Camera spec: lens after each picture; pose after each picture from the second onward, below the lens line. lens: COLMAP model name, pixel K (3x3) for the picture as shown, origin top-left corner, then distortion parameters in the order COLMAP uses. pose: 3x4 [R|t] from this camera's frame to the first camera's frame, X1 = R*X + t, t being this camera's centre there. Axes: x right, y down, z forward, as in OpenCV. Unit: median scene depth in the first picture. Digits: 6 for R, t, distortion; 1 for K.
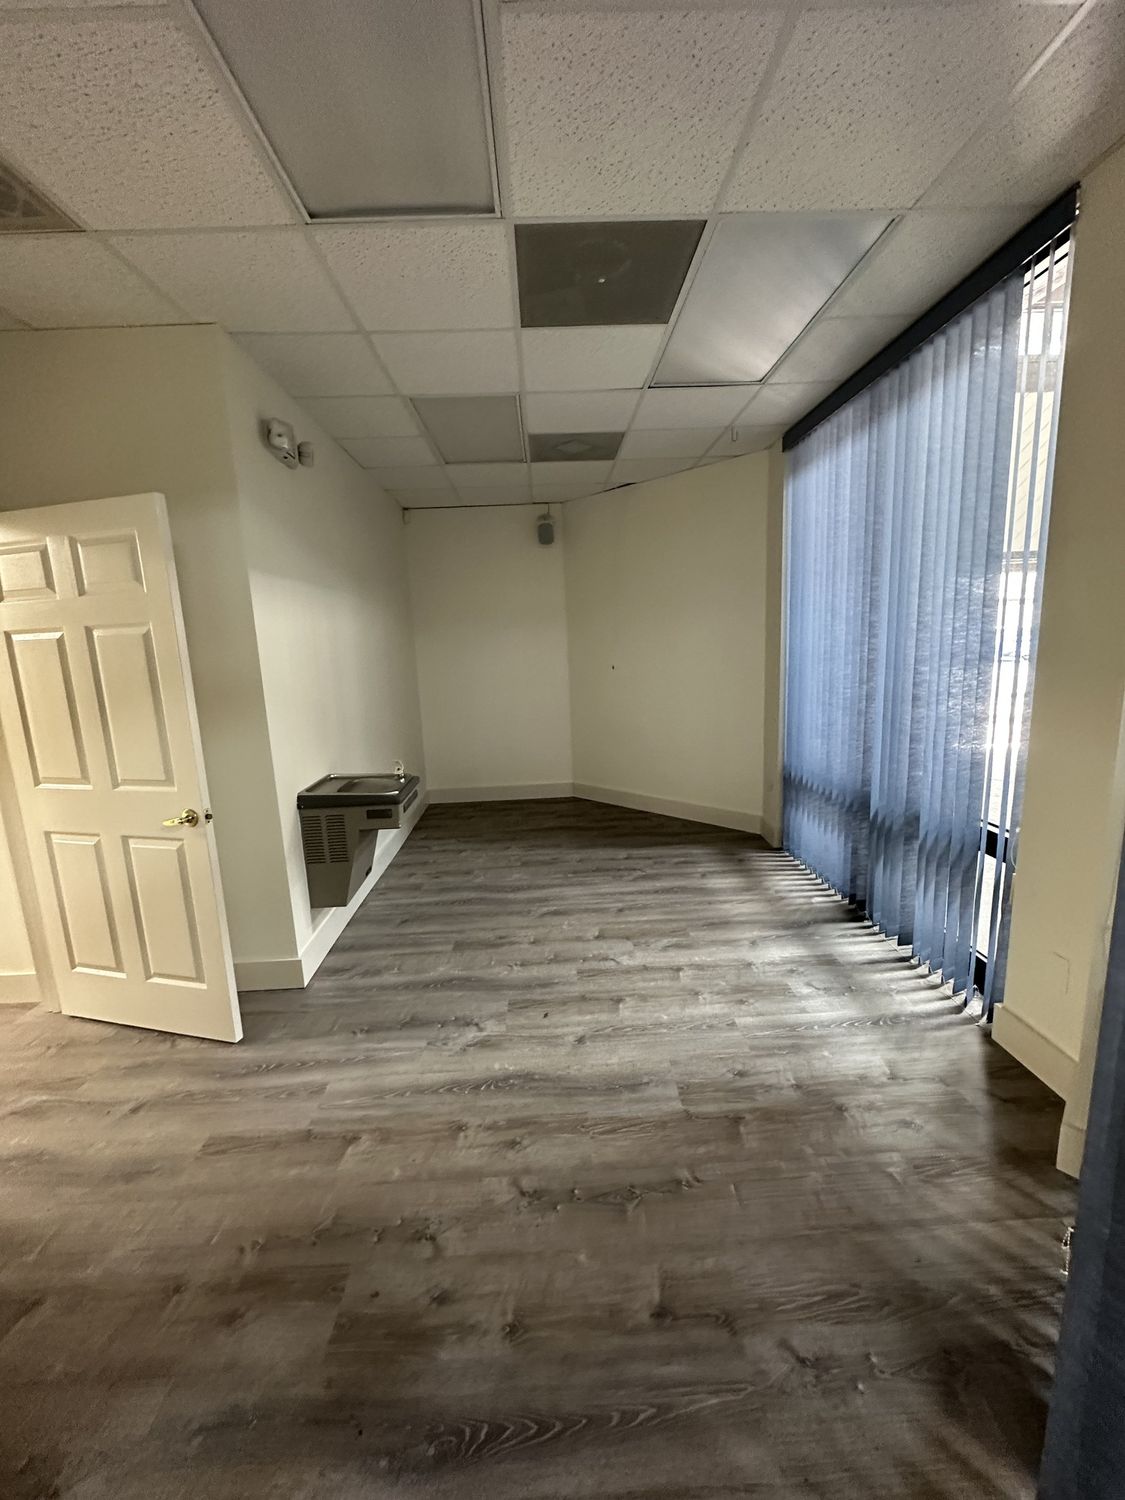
lens RADIAL K [[598.5, 0, 561.0], [0, 598.5, 747.0], [0, 0, 1]] dist [-0.002066, 0.000935]
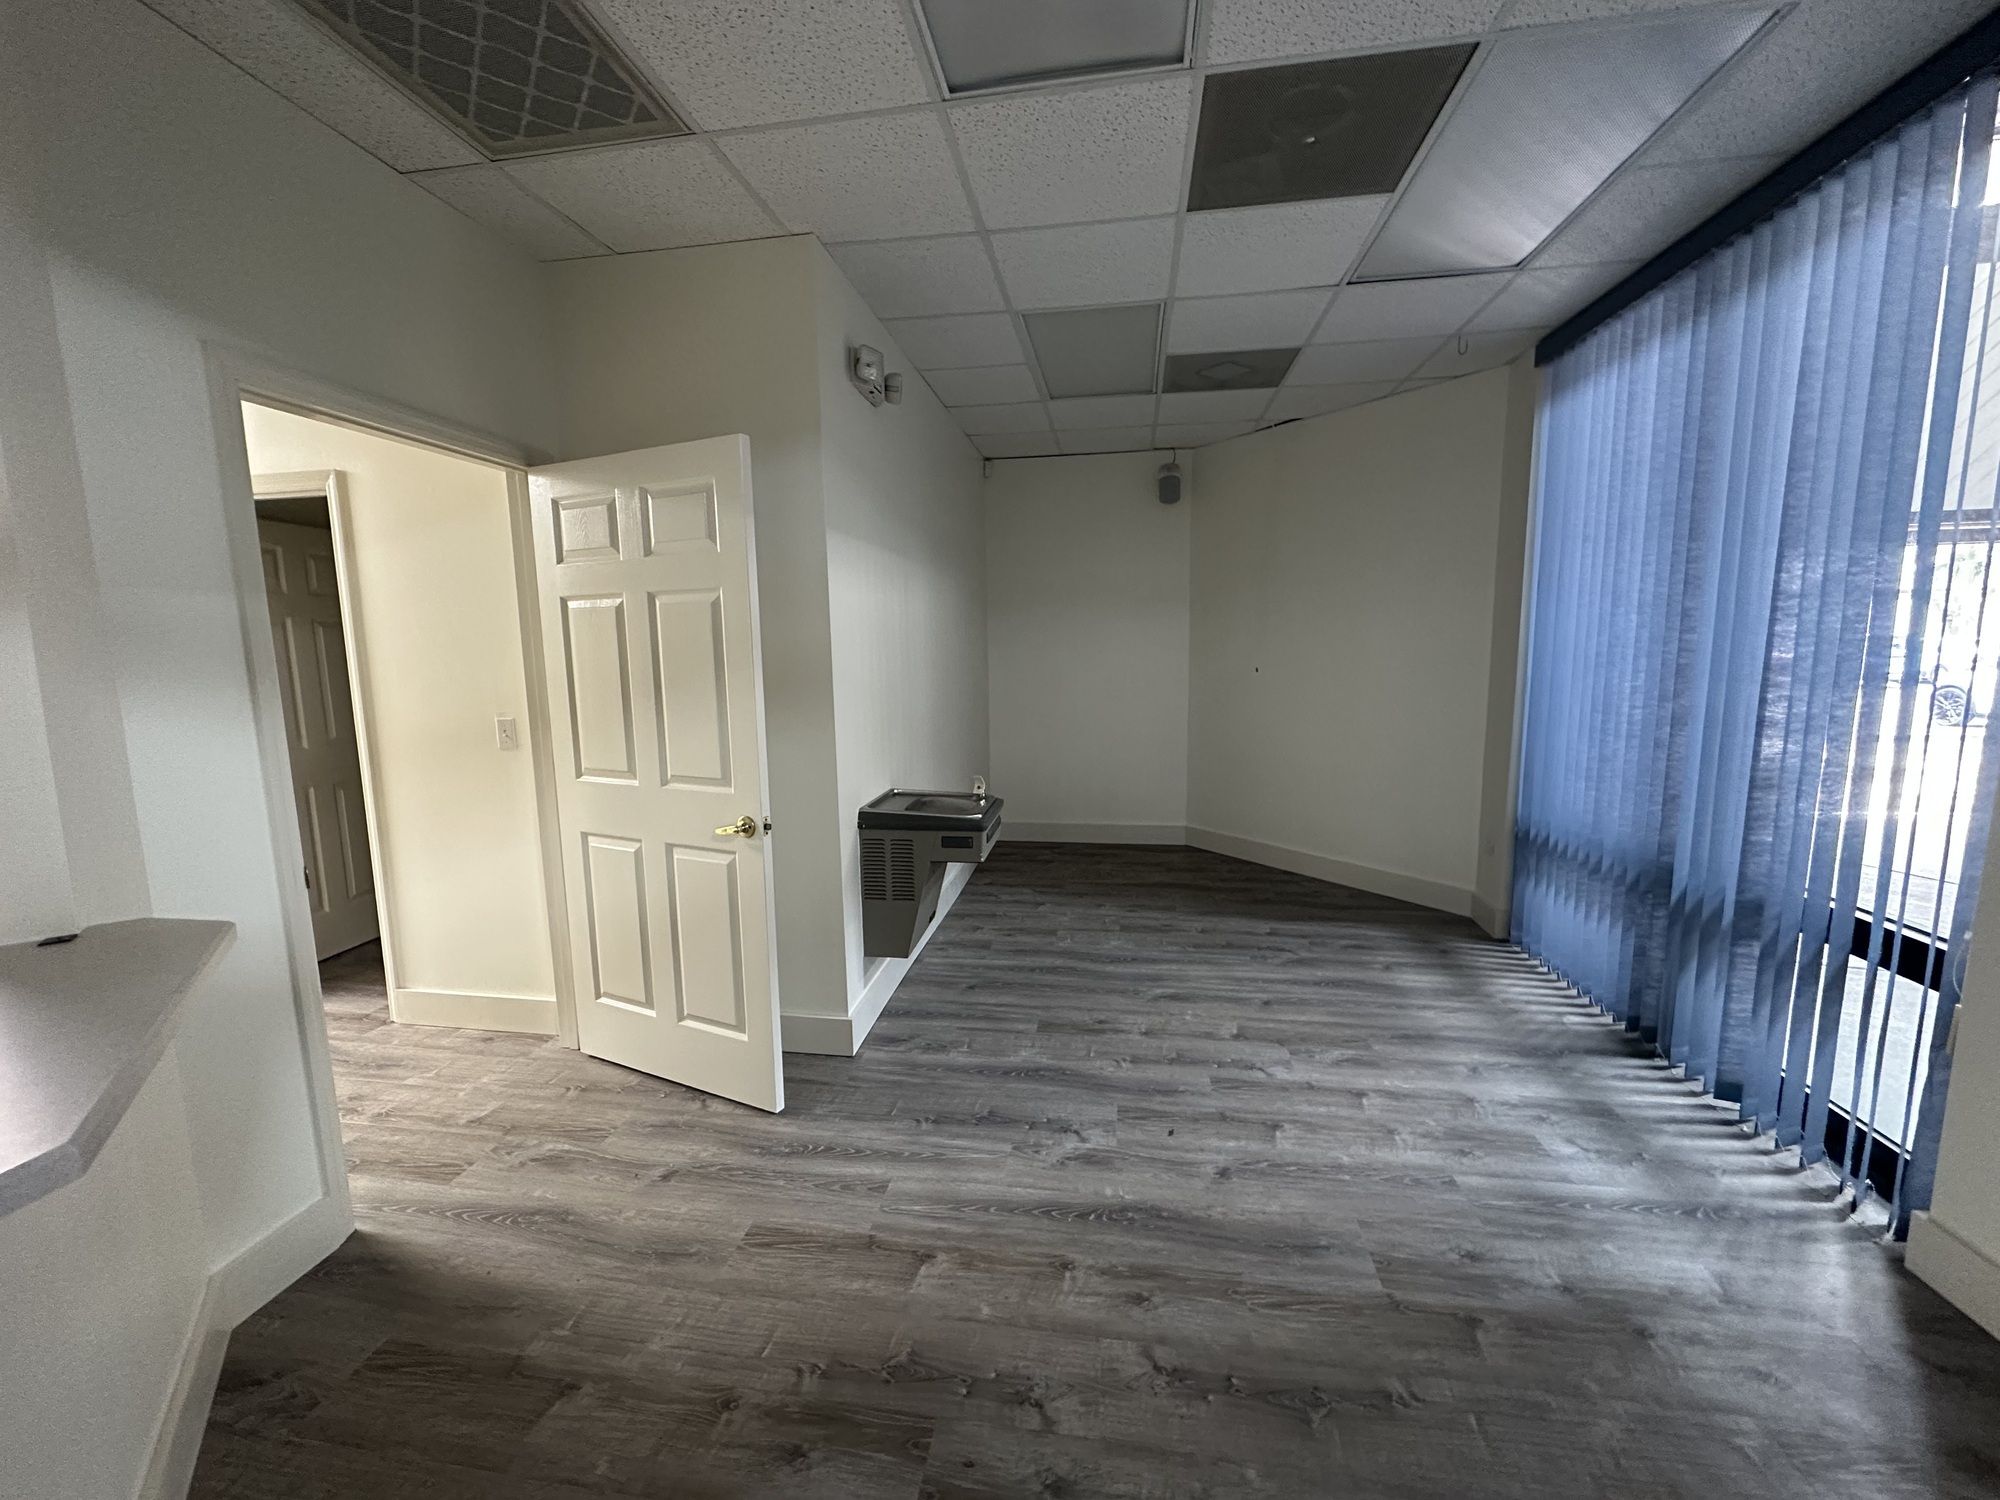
lens RADIAL K [[798.0, 0, 998.6], [0, 798.0, 751.5], [0, 0, 1]] dist [-0.002066, 0.000935]
pose [[0.981863, 0.051730, -0.182399, -0.082172], [-0.057731, 0.997947, -0.027742, 0.024401], [0.180589, 0.037769, 0.982833, -0.012626]]
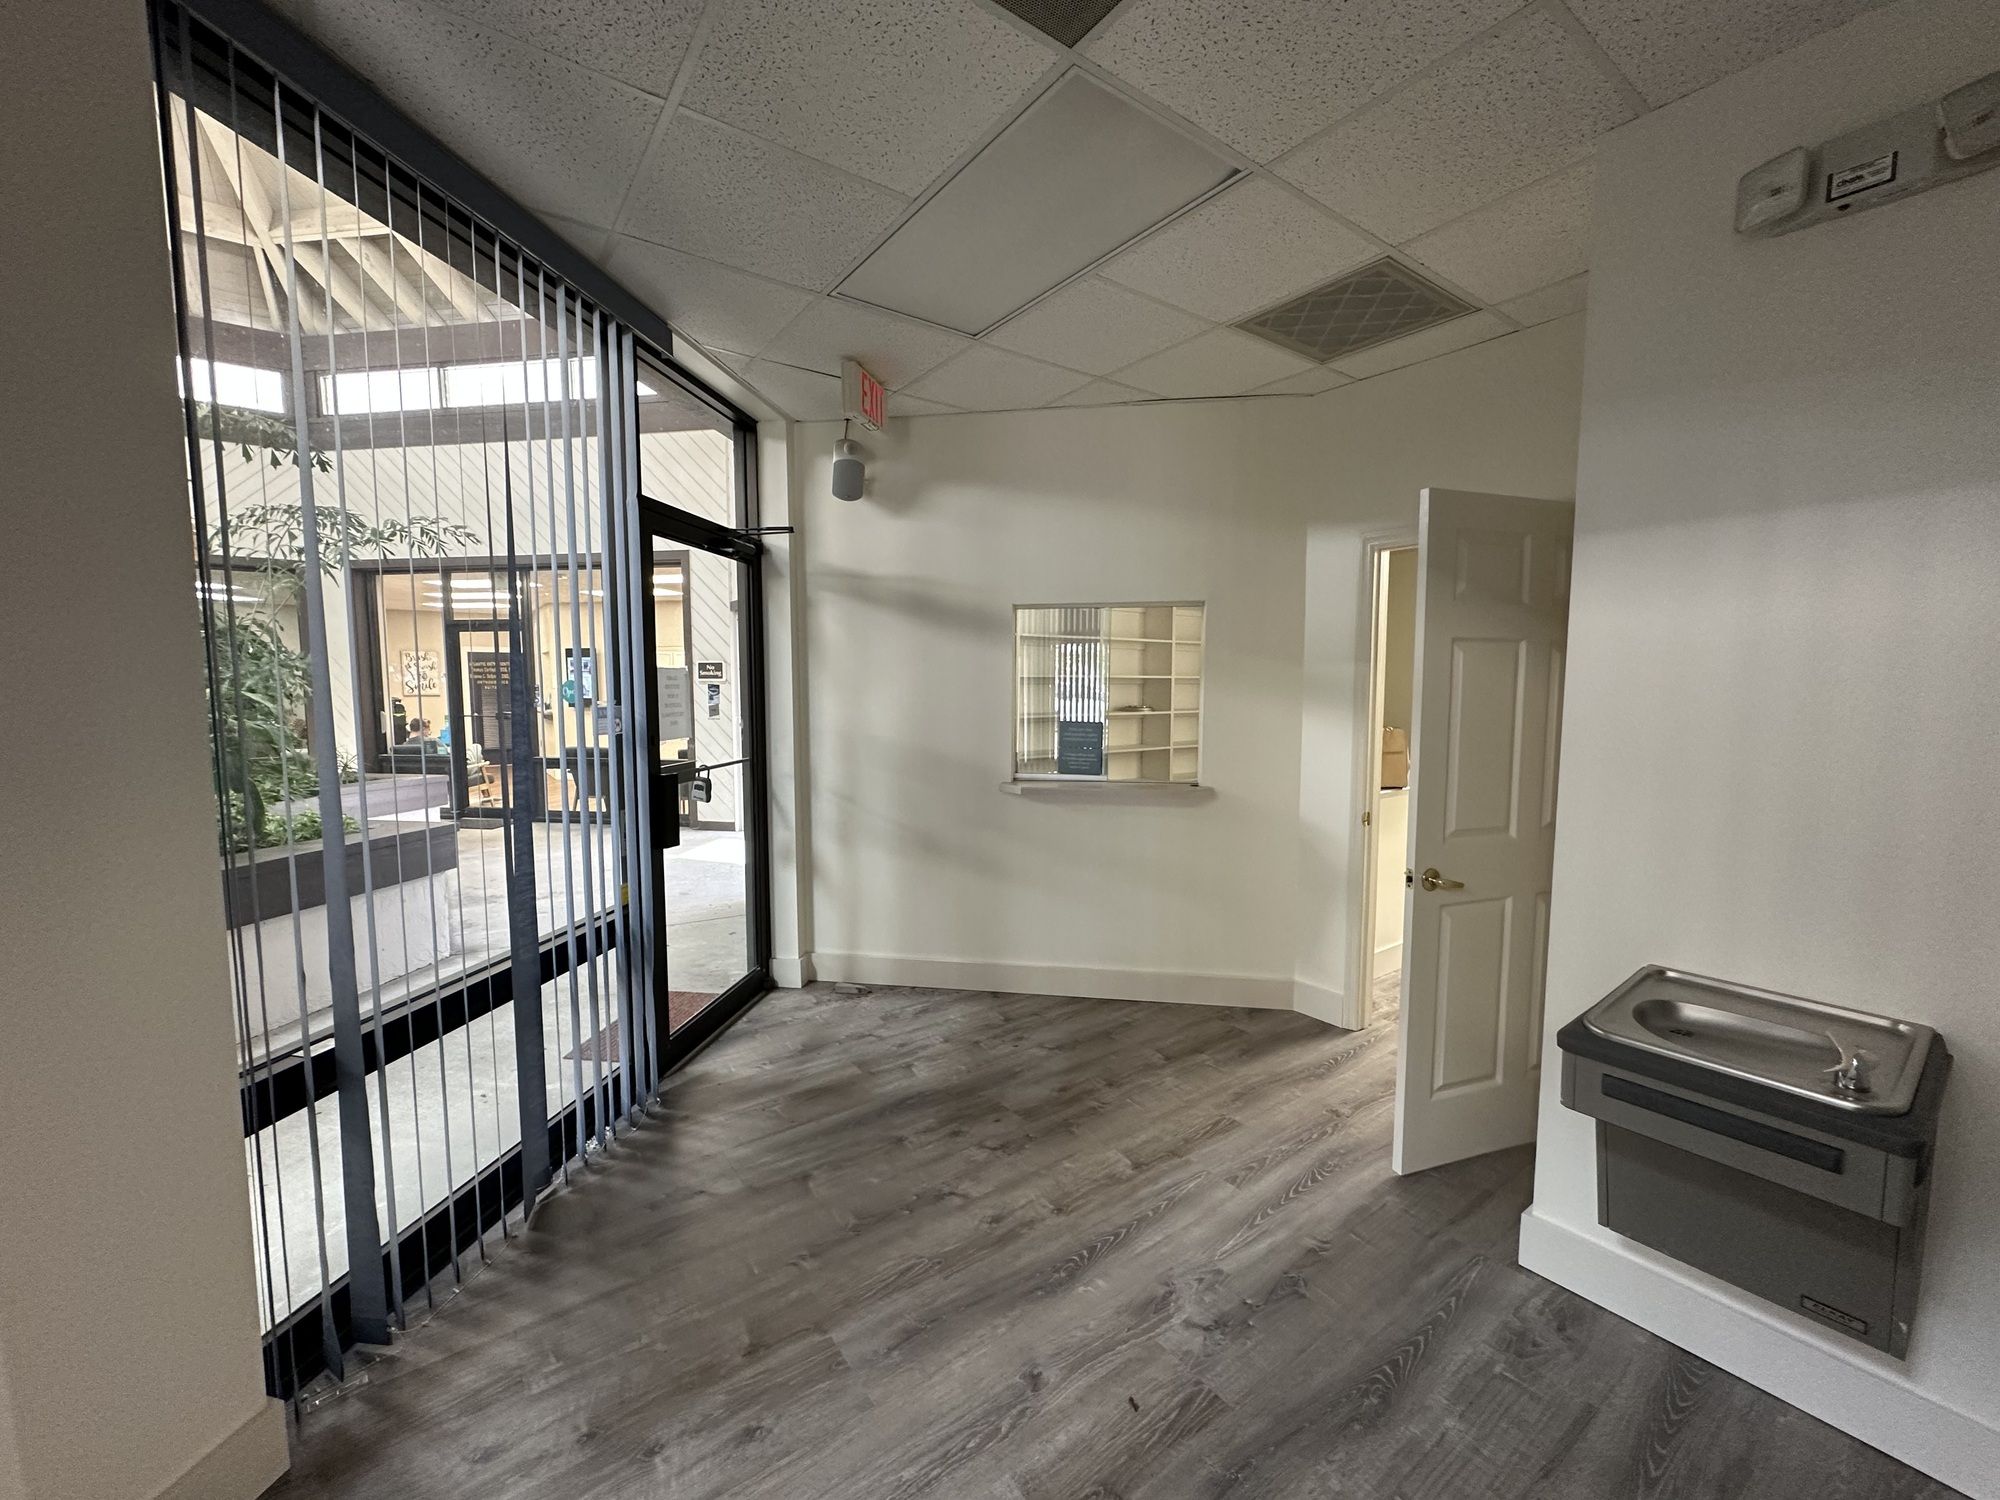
lens RADIAL K [[798.0, 0, 998.6], [0, 798.0, 751.5], [0, 0, 1]] dist [-0.002066, 0.000935]
pose [[-0.824841, 0.091145, -0.557970, 0.415347], [-0.060772, 0.966907, 0.247784, -0.262094], [0.562090, 0.238291, -0.792005, 1.399992]]
